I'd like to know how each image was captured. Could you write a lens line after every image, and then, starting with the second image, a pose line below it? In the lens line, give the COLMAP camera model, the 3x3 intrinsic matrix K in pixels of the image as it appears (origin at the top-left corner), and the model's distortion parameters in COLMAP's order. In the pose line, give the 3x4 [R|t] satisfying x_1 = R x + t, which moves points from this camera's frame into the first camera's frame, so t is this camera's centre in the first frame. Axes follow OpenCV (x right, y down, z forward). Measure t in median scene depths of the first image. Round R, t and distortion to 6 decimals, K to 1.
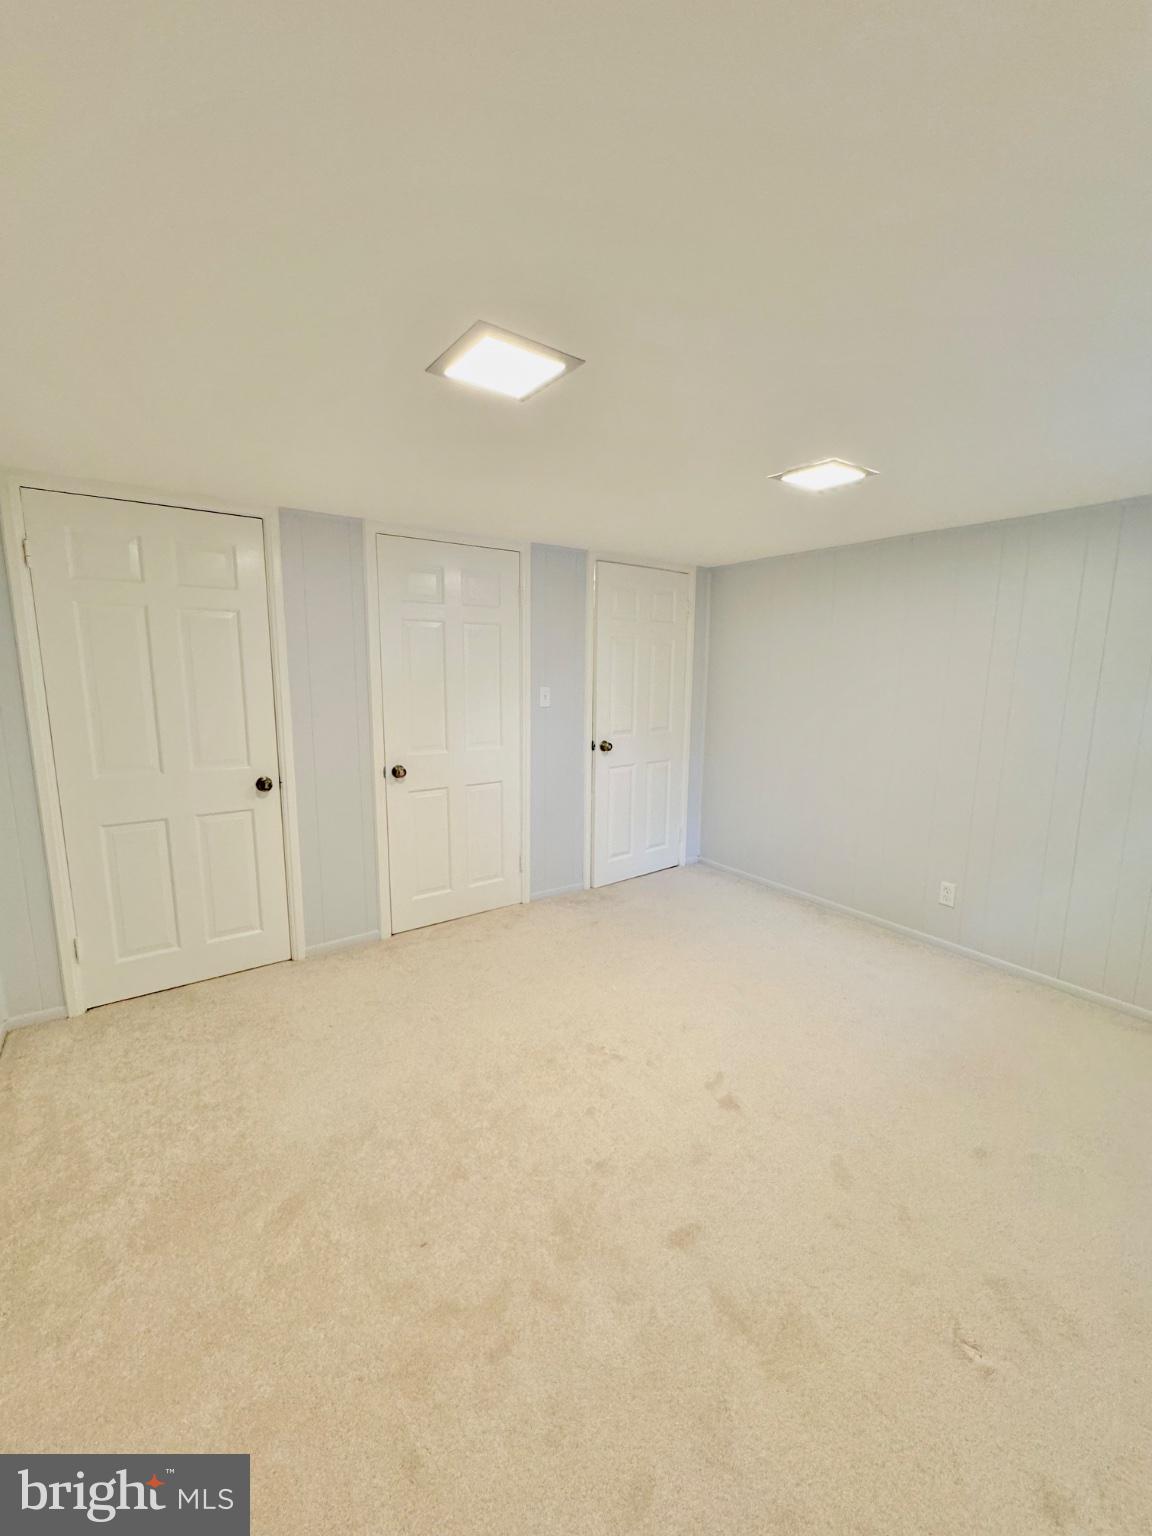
lens RADIAL K [[602.7, 0, 581.7], [0, 602.7, 764.5], [0, 0, 1]] dist [-0.001599, -0.000317]
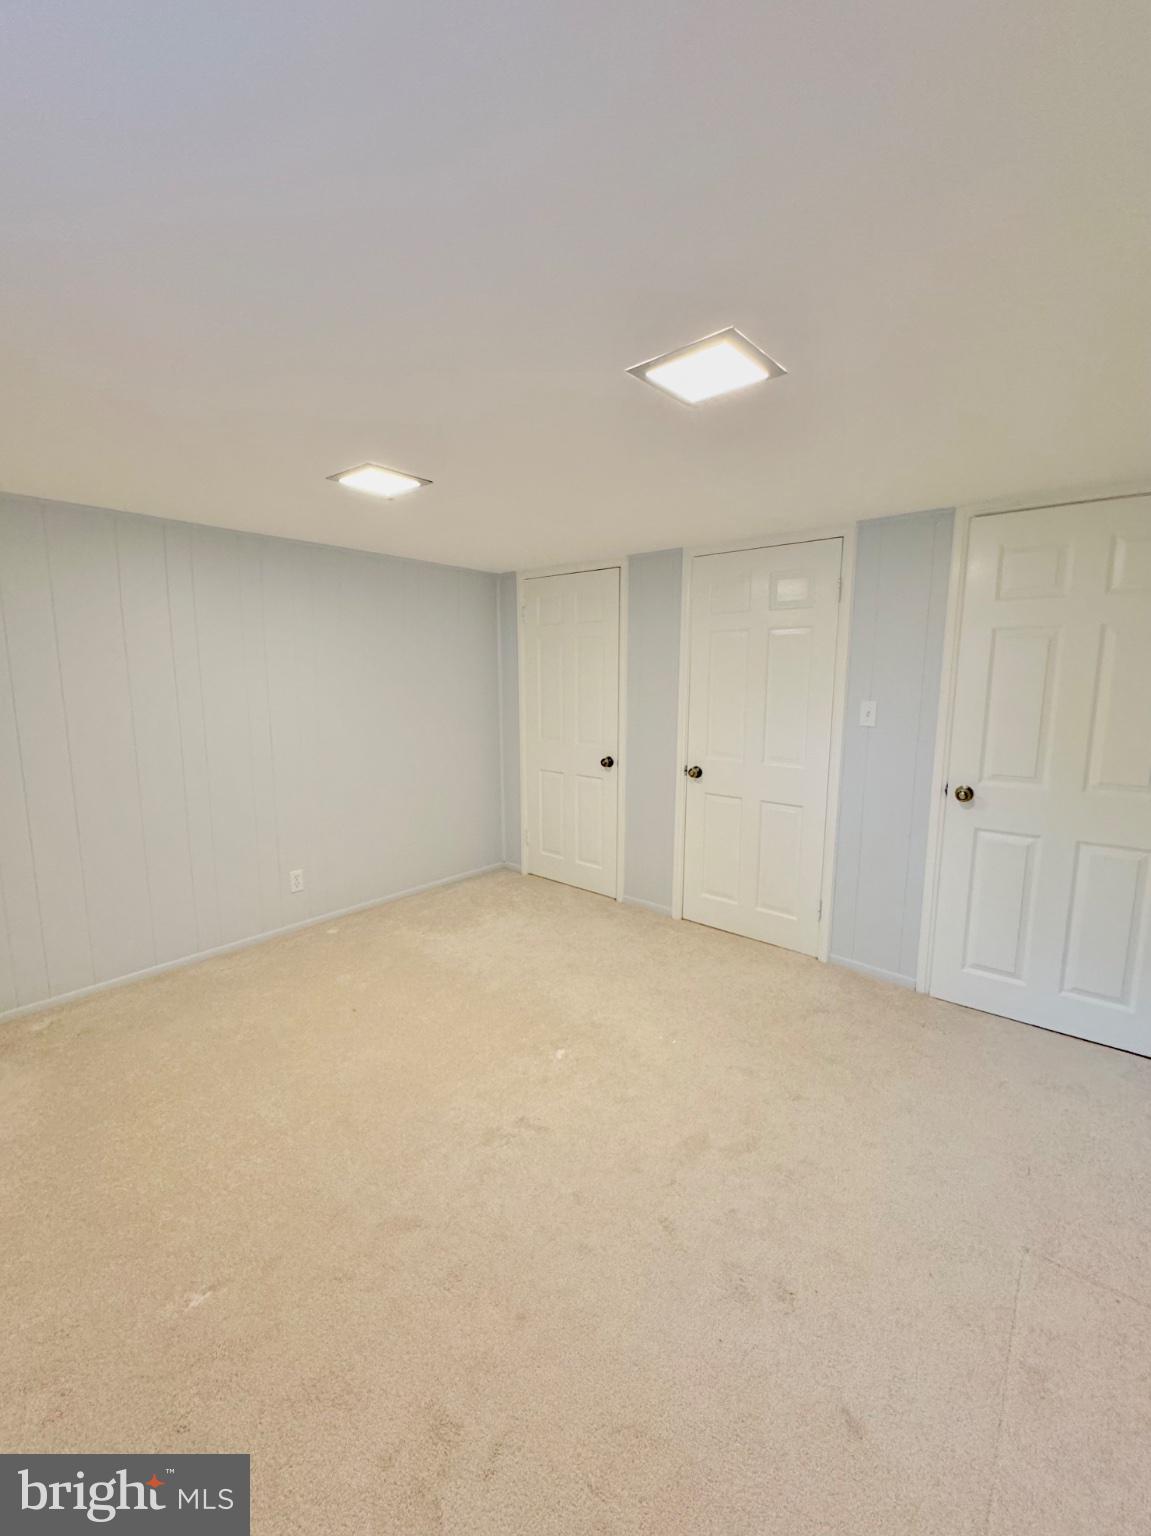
lens RADIAL K [[624.8, 0, 575.5], [0, 624.8, 768.0], [0, 0, 1]] dist [-0.000087, -0.000028]
pose [[0.241359, 0.136465, -0.960793, 0.714927], [-0.155625, 0.982692, 0.100481, -0.074244], [0.957876, 0.125271, 0.258419, 0.496981]]
